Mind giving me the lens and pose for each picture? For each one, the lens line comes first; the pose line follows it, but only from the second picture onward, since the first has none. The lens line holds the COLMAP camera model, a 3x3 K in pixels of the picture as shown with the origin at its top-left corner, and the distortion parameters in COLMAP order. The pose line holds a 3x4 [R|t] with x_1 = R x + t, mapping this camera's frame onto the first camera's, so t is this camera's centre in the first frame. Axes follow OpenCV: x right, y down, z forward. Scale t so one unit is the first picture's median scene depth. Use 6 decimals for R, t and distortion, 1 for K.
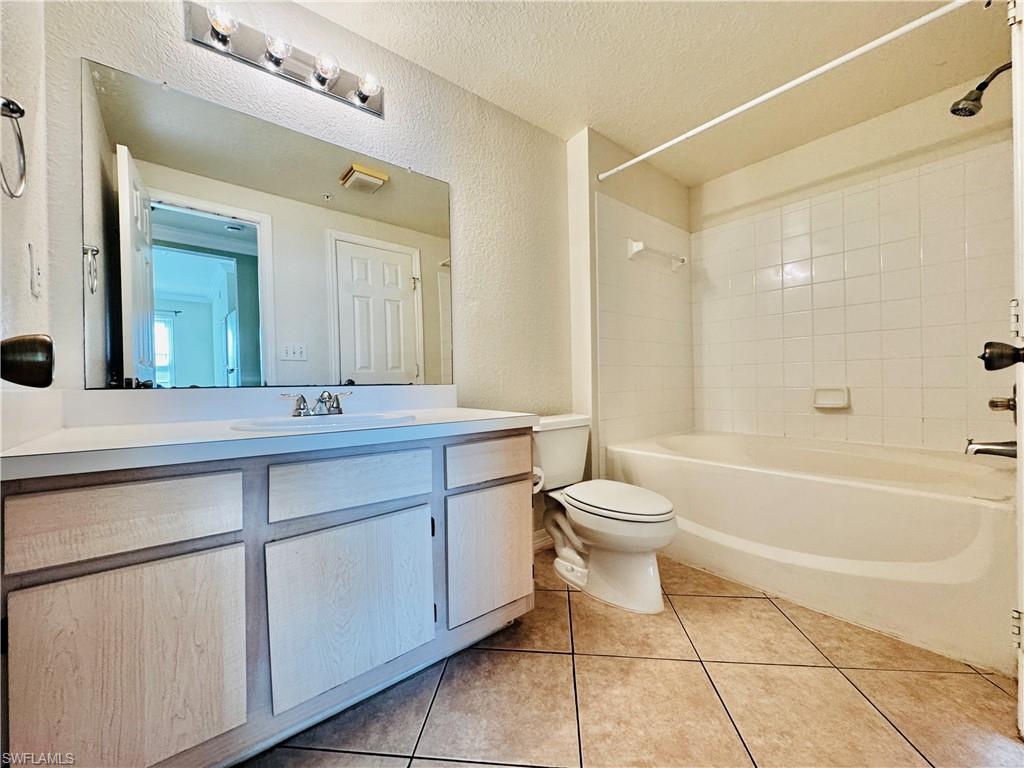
lens RADIAL K [[411.8, 0, 511.9], [0, 411.8, 383.1], [0, 0, 1]] dist [-0.002451, 0.000739]
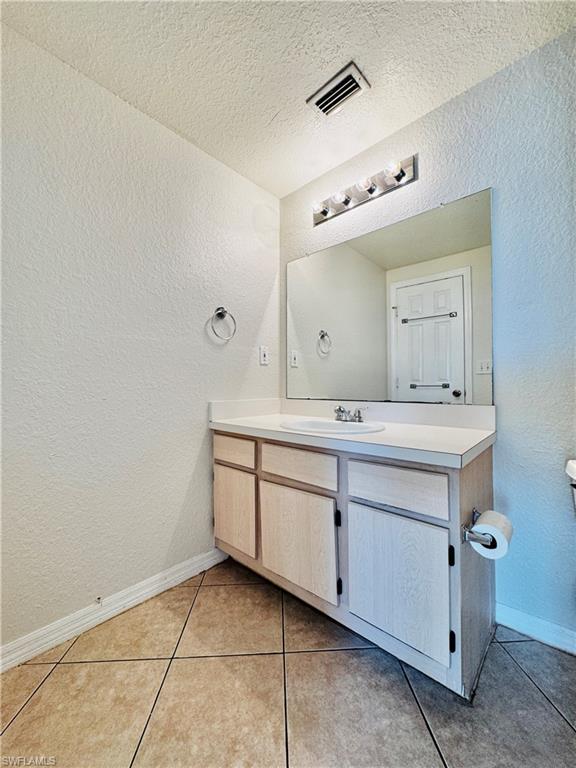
lens RADIAL K [[308.9, 0, 287.5], [0, 308.9, 382.8], [0, 0, 1]] dist [-0.002451, 0.000739]
pose [[0.137416, 0.001042, -0.990513, 0.609220], [-0.000194, 0.999999, 0.001025, -0.061989], [0.990513, 0.000051, 0.137416, 0.587618]]
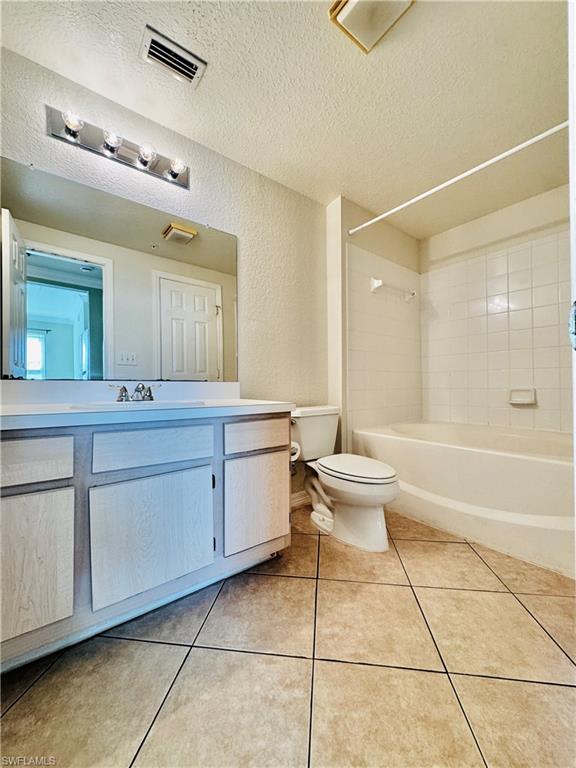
lens RADIAL K [[308.9, 0, 289.3], [0, 308.9, 382.4], [0, 0, 1]] dist [-0.002451, 0.000739]
pose [[0.999714, 0.011653, -0.020890, 0.065829], [-0.011958, 0.999822, -0.014561, 0.023278], [0.020717, 0.014807, 0.999676, -0.030346]]
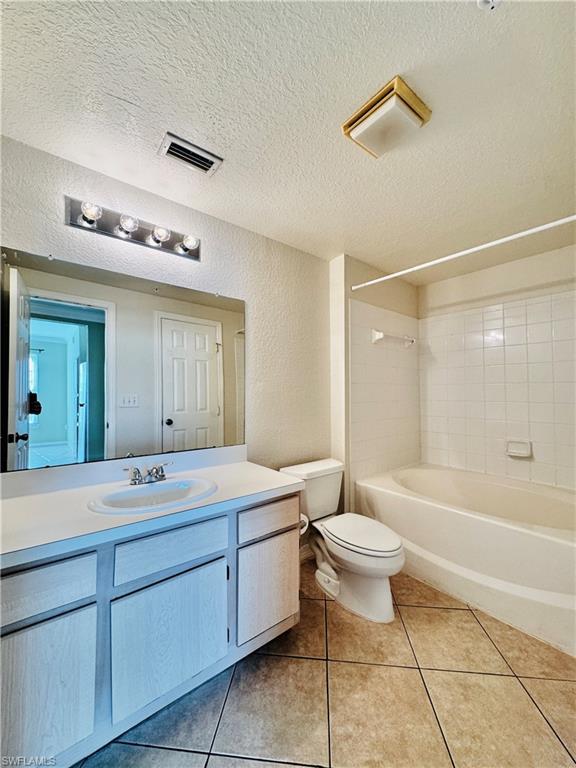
lens RADIAL K [[308.9, 0, 289.2], [0, 308.9, 384.1], [0, 0, 1]] dist [-0.002451, 0.000739]
pose [[0.999860, 0.016698, 0.001201, 0.004648], [-0.016648, 0.999294, -0.033671, -0.217791], [-0.001763, 0.033646, 0.999432, -0.063665]]
